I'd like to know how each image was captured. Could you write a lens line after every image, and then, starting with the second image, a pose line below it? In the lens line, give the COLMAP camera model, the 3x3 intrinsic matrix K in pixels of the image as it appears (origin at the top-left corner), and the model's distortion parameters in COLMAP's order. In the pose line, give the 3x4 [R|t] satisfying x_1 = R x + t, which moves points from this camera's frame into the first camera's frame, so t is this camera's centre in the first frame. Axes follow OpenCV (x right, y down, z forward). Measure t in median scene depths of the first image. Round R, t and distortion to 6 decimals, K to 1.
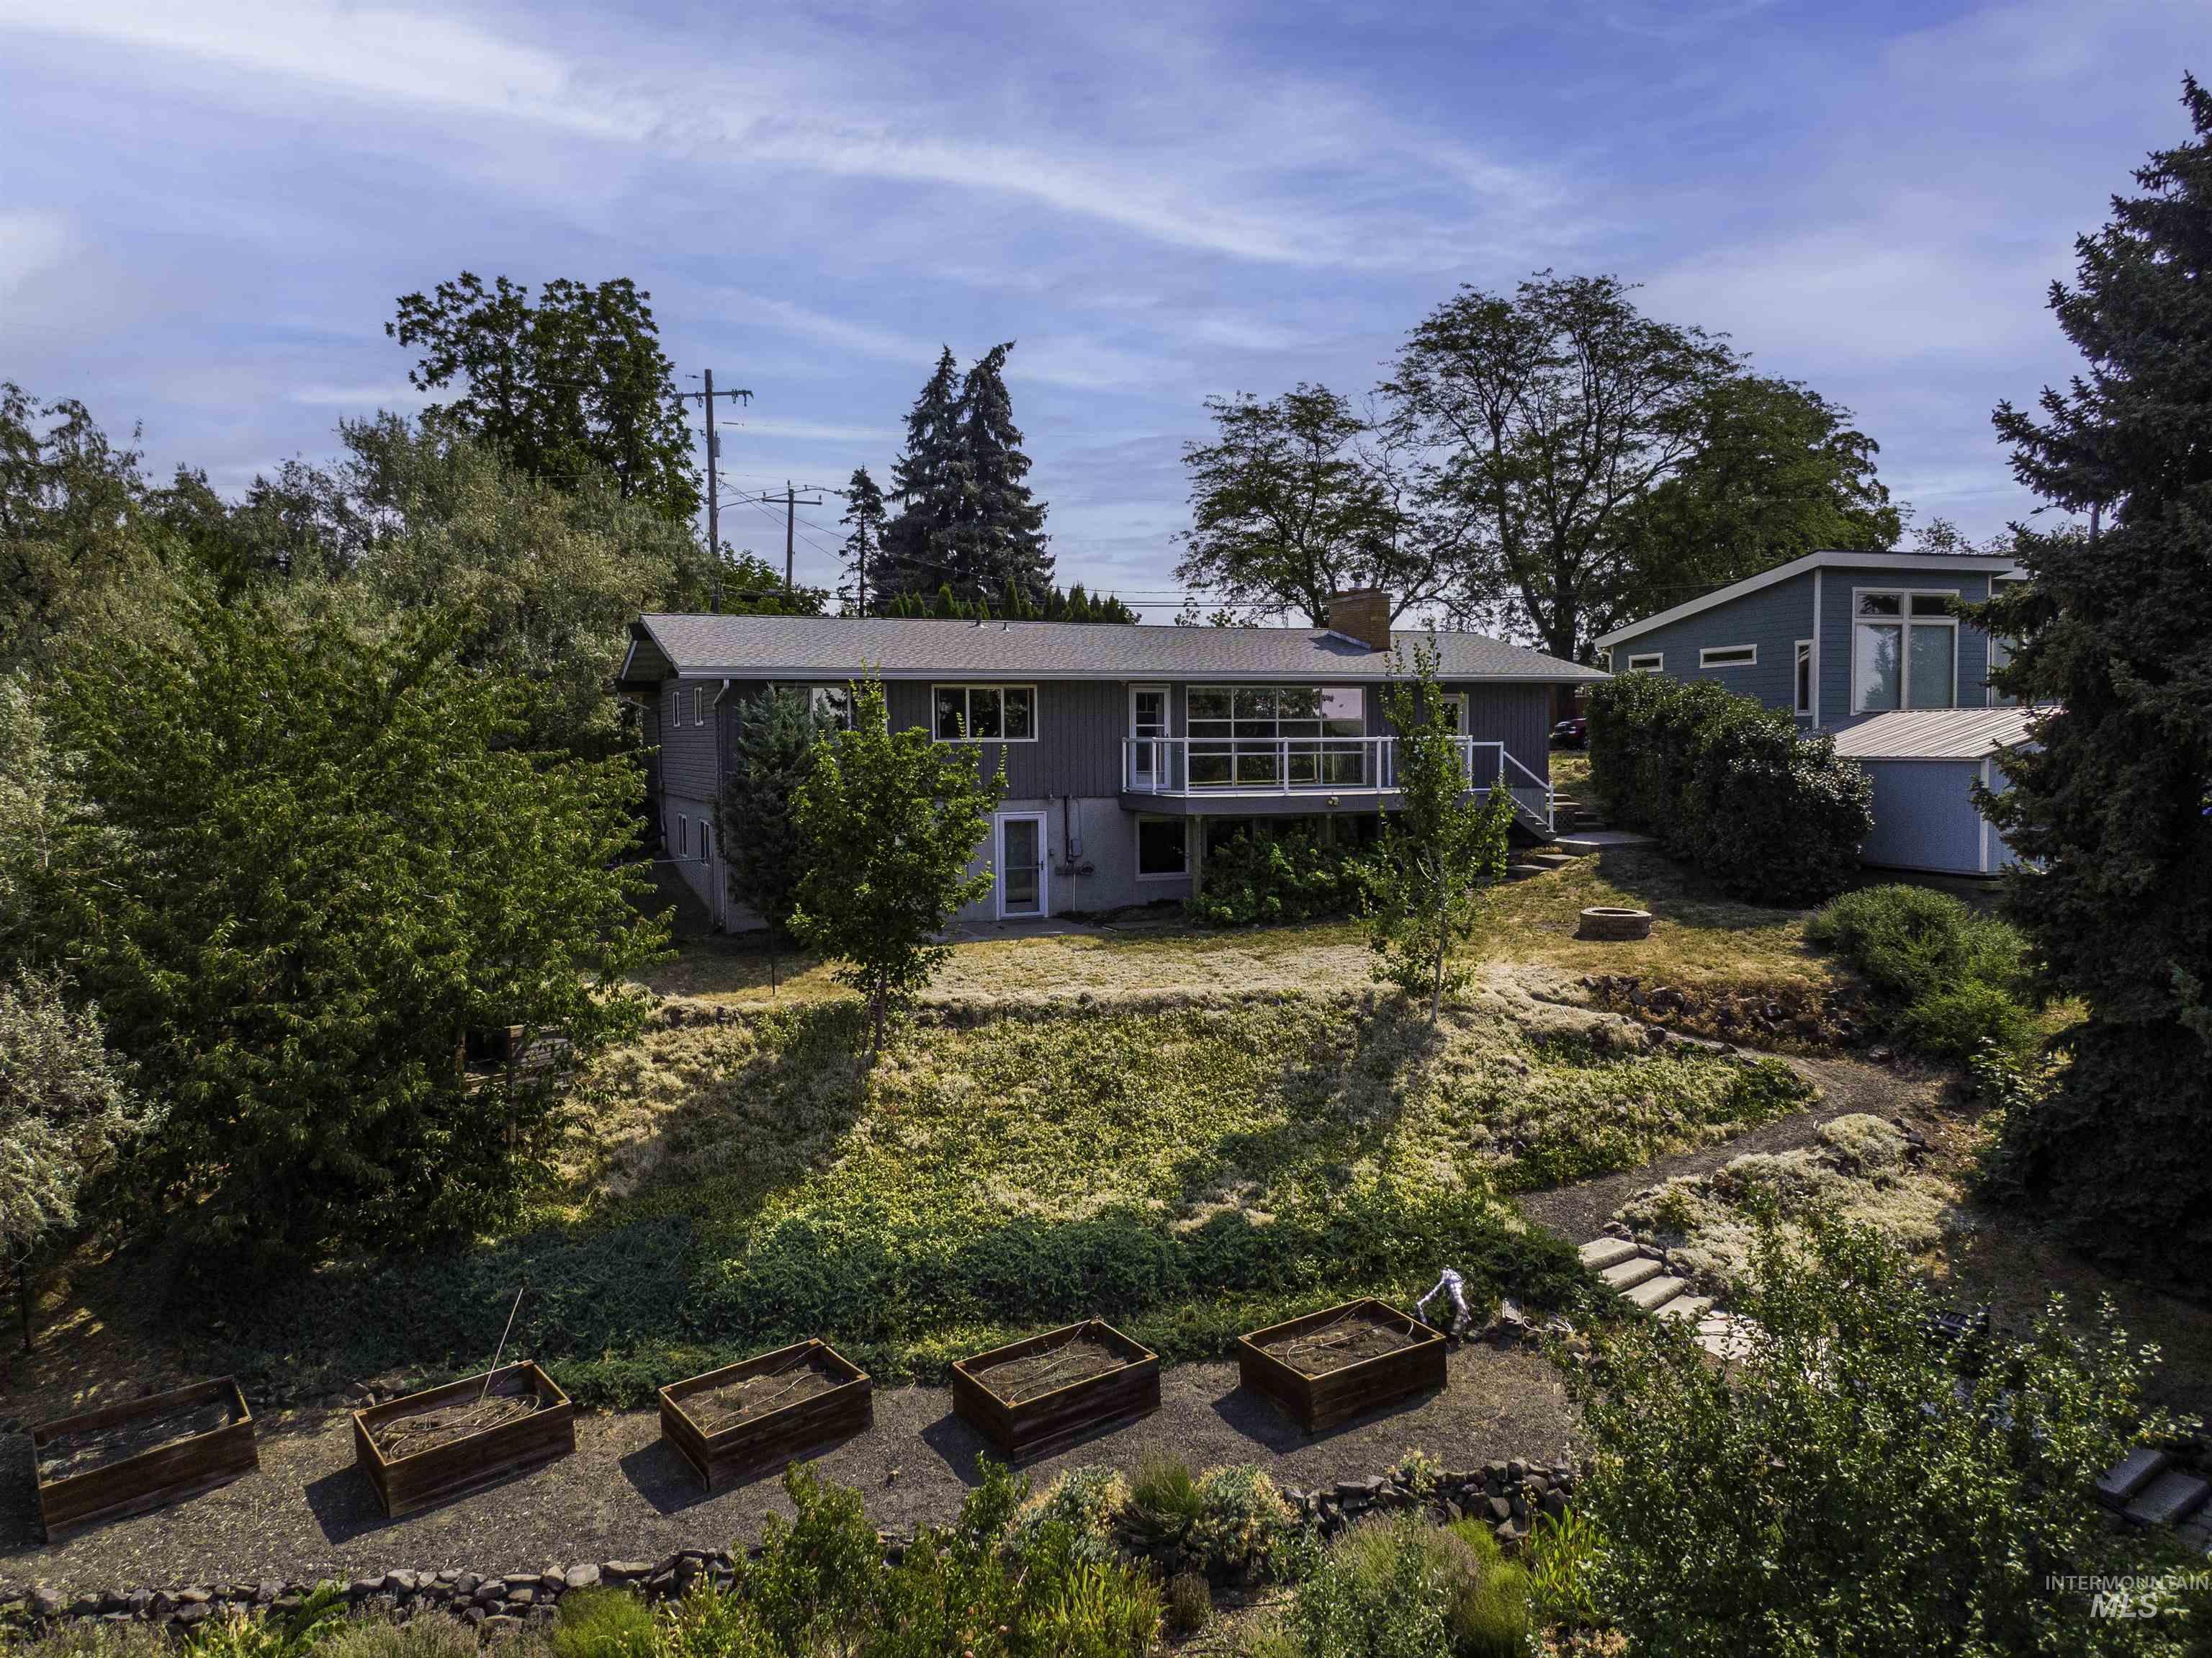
lens RADIAL K [[1589.3, 0, 1114.2], [0, 1589.3, 838.1], [0, 0, 1]] dist [0.050558, -0.088362]
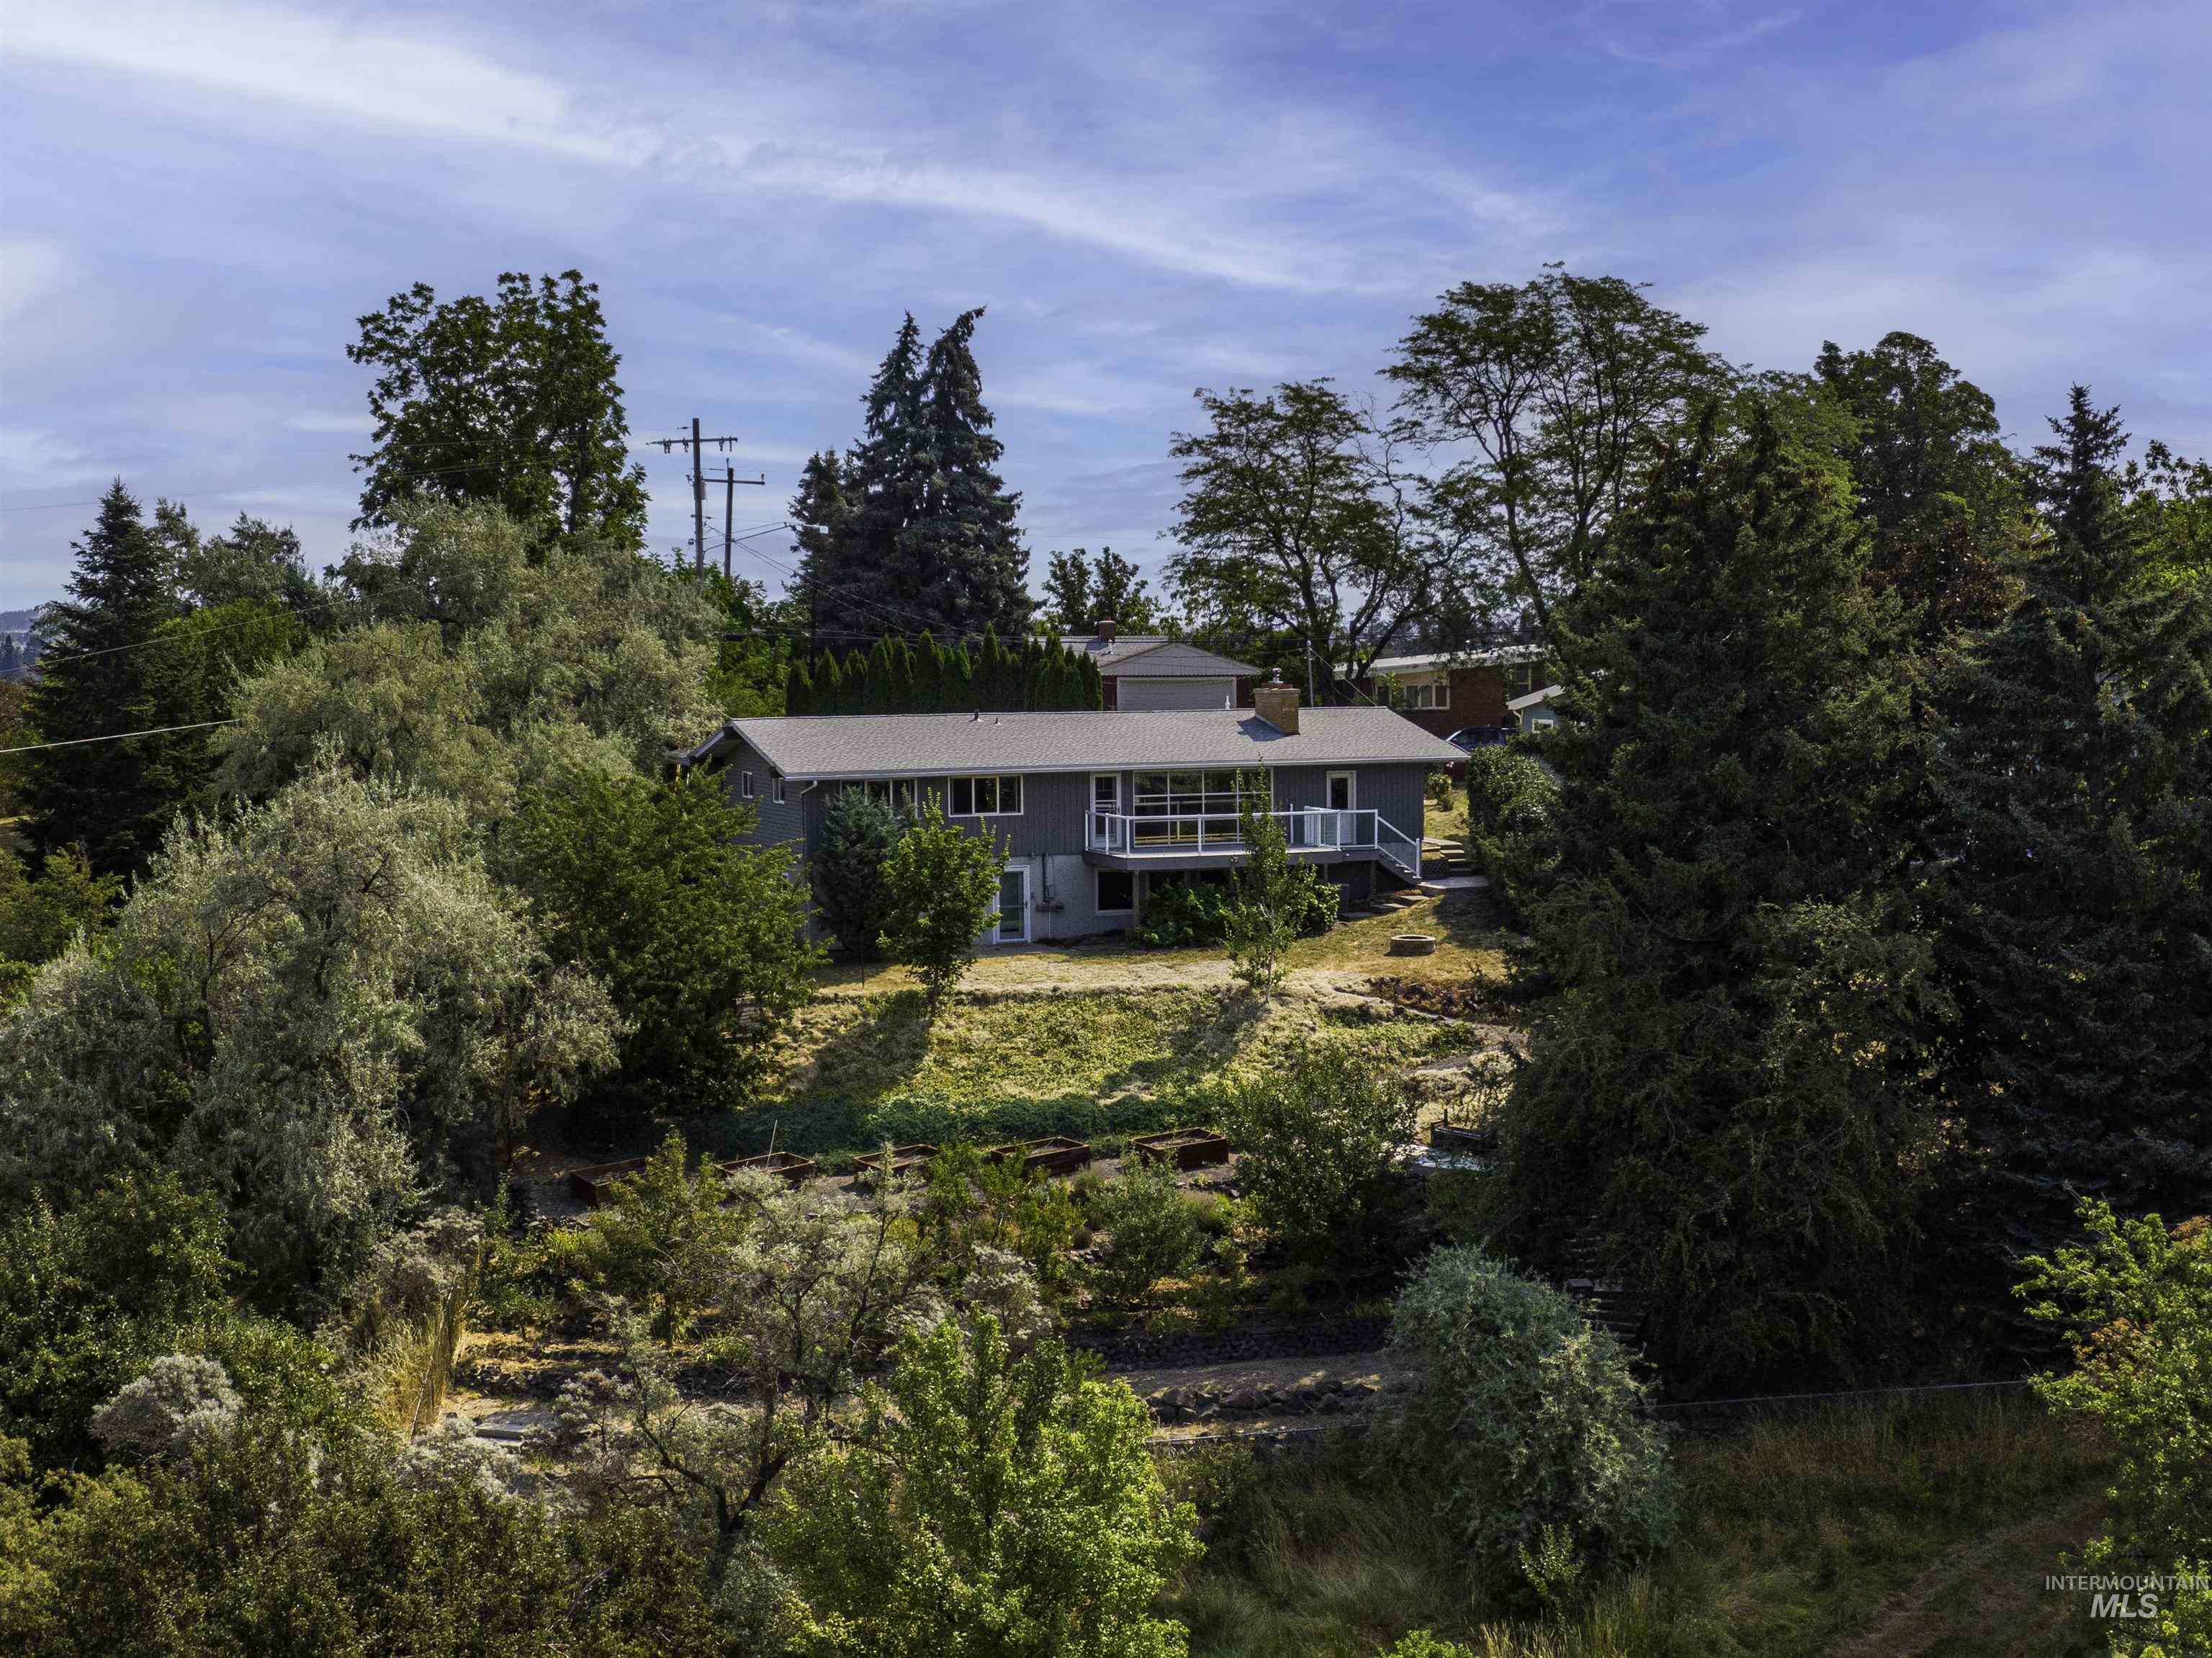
lens RADIAL K [[3088.0, 0, 1106.0], [0, 3088.0, 753.5], [0, 0, 1]] dist [0.214882, 0.024986]
pose [[0.999964, -0.000287, -0.008425, 0.055081], [0.000101, 0.999756, -0.022082, -0.065316], [0.008429, 0.022080, 0.999721, -2.007849]]
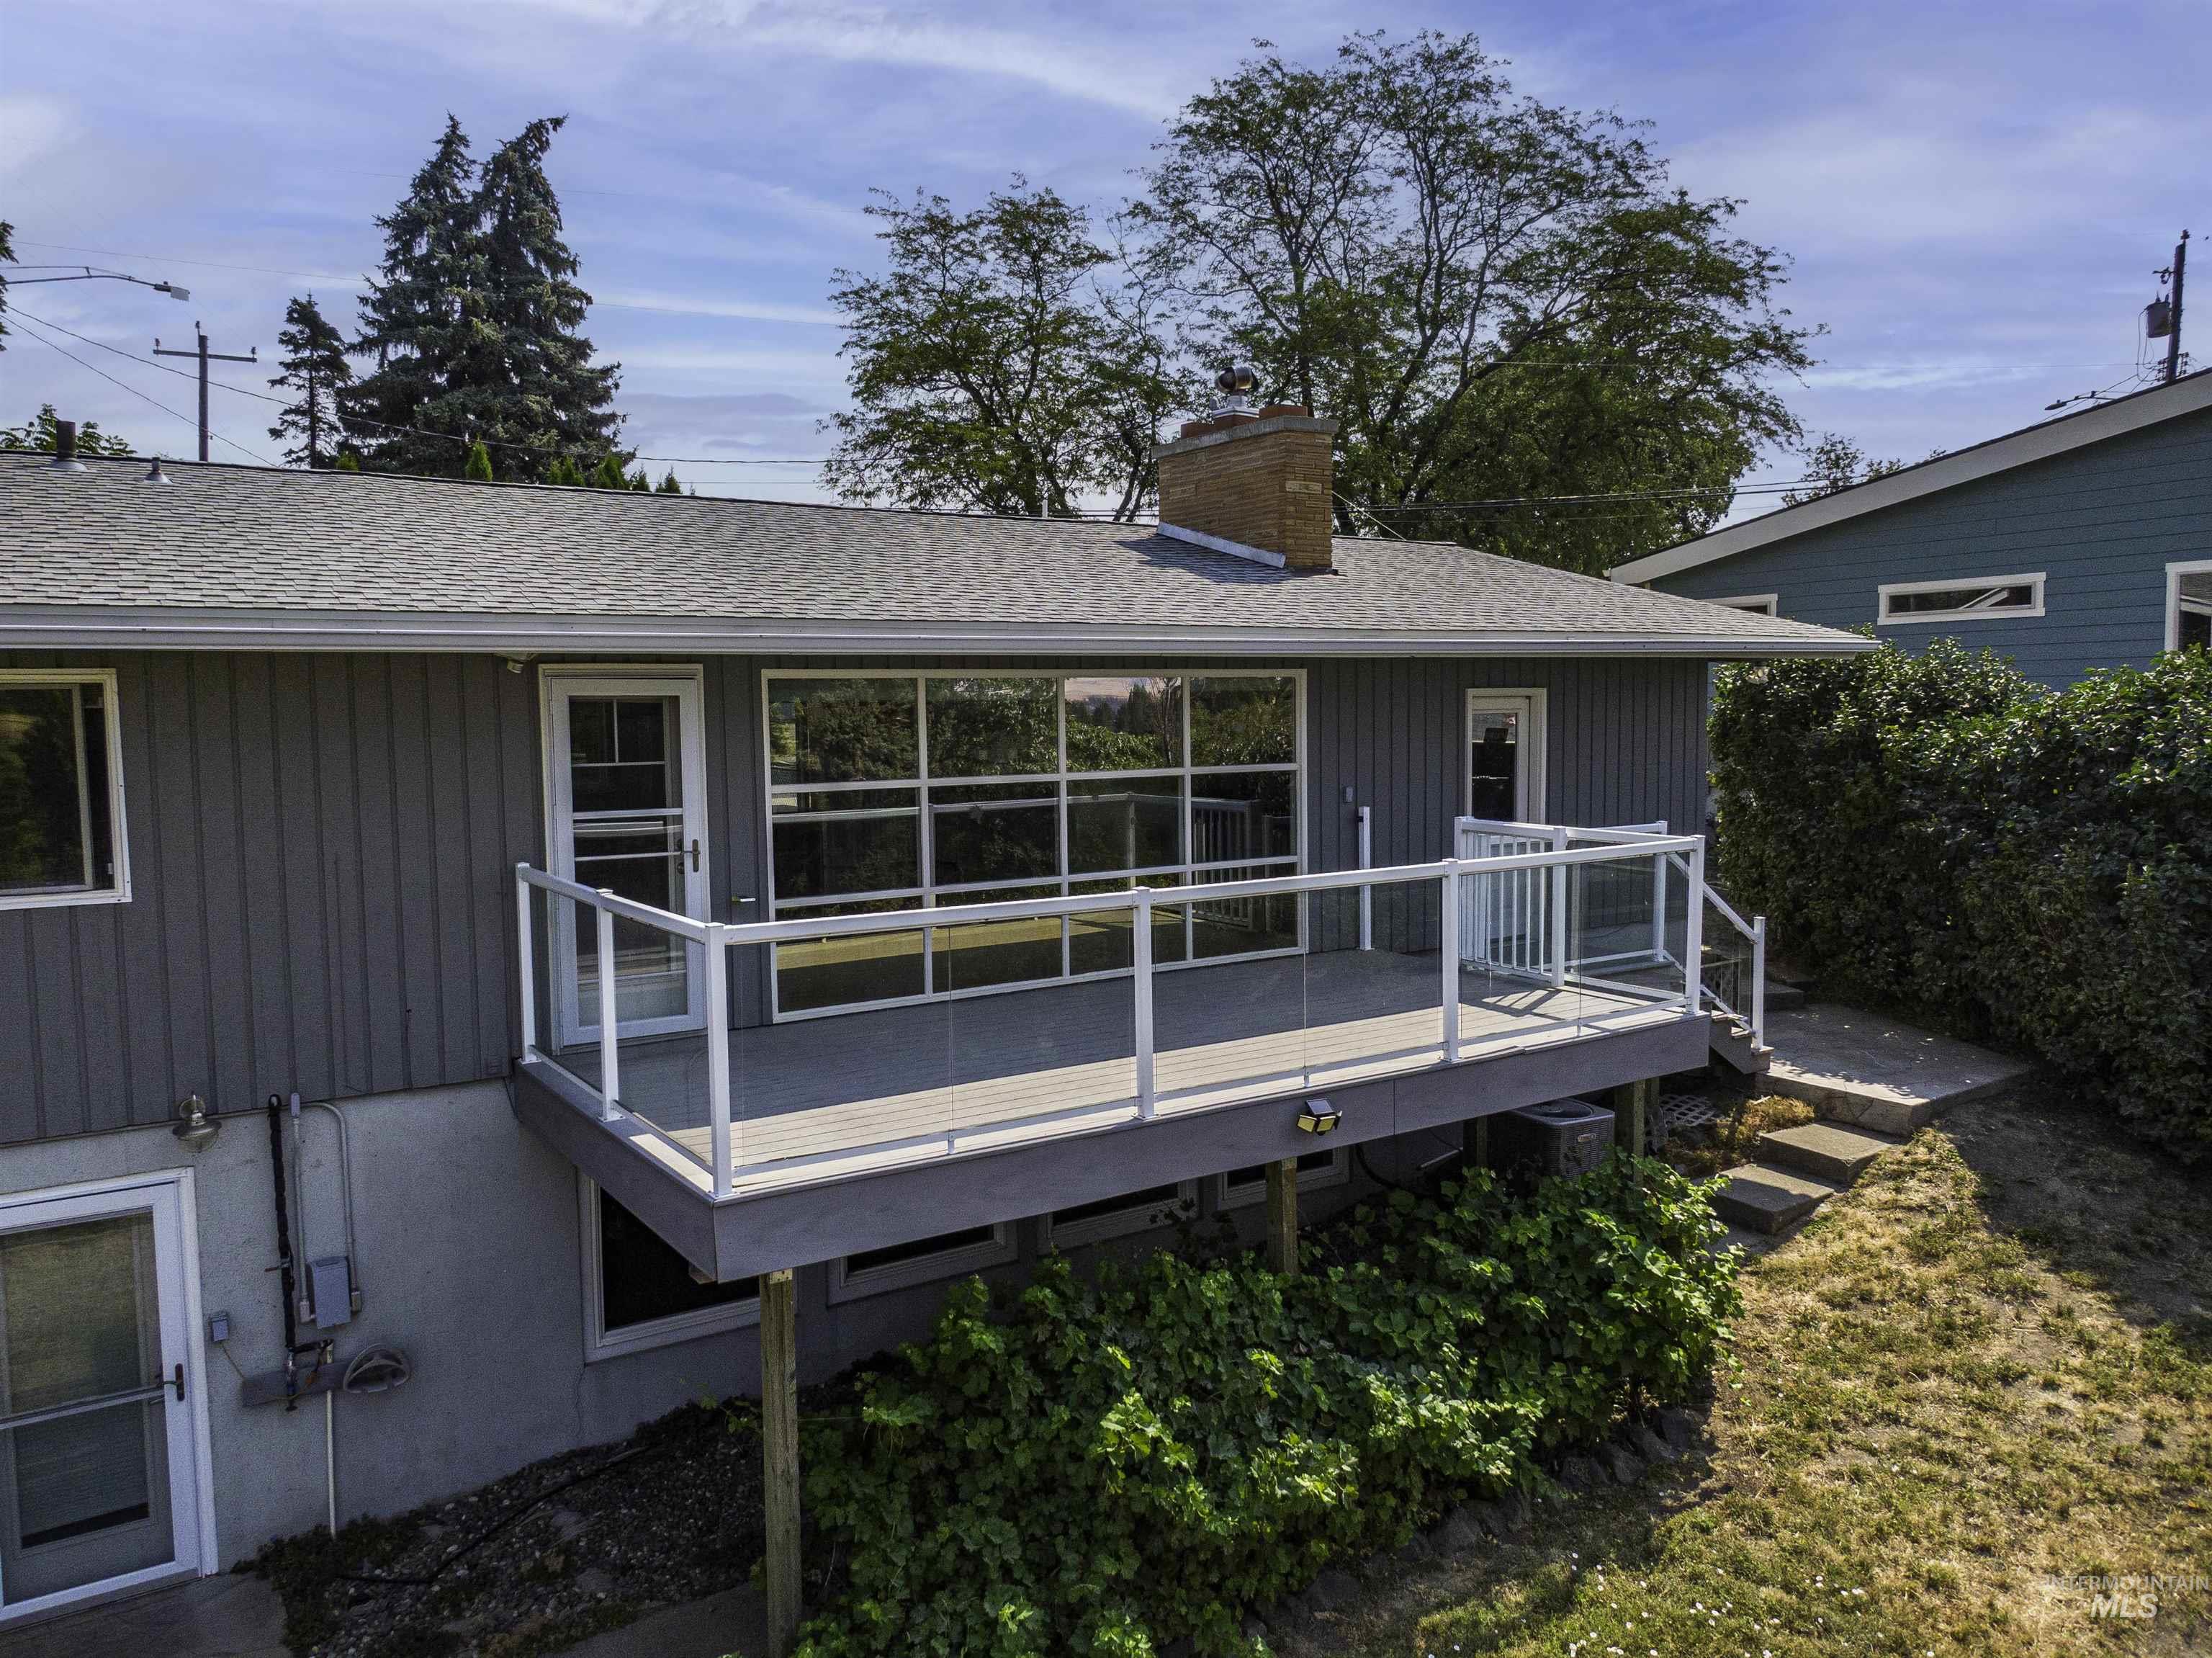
lens RADIAL K [[1589.3, 0, 1114.2], [0, 1589.3, 838.1], [0, 0, 1]] dist [0.050558, -0.088362]
pose [[0.980582, -0.021171, 0.194961, 0.064001], [0.016428, 0.999529, 0.025911, -0.089077], [-0.195418, -0.022205, 0.980469, 0.872193]]
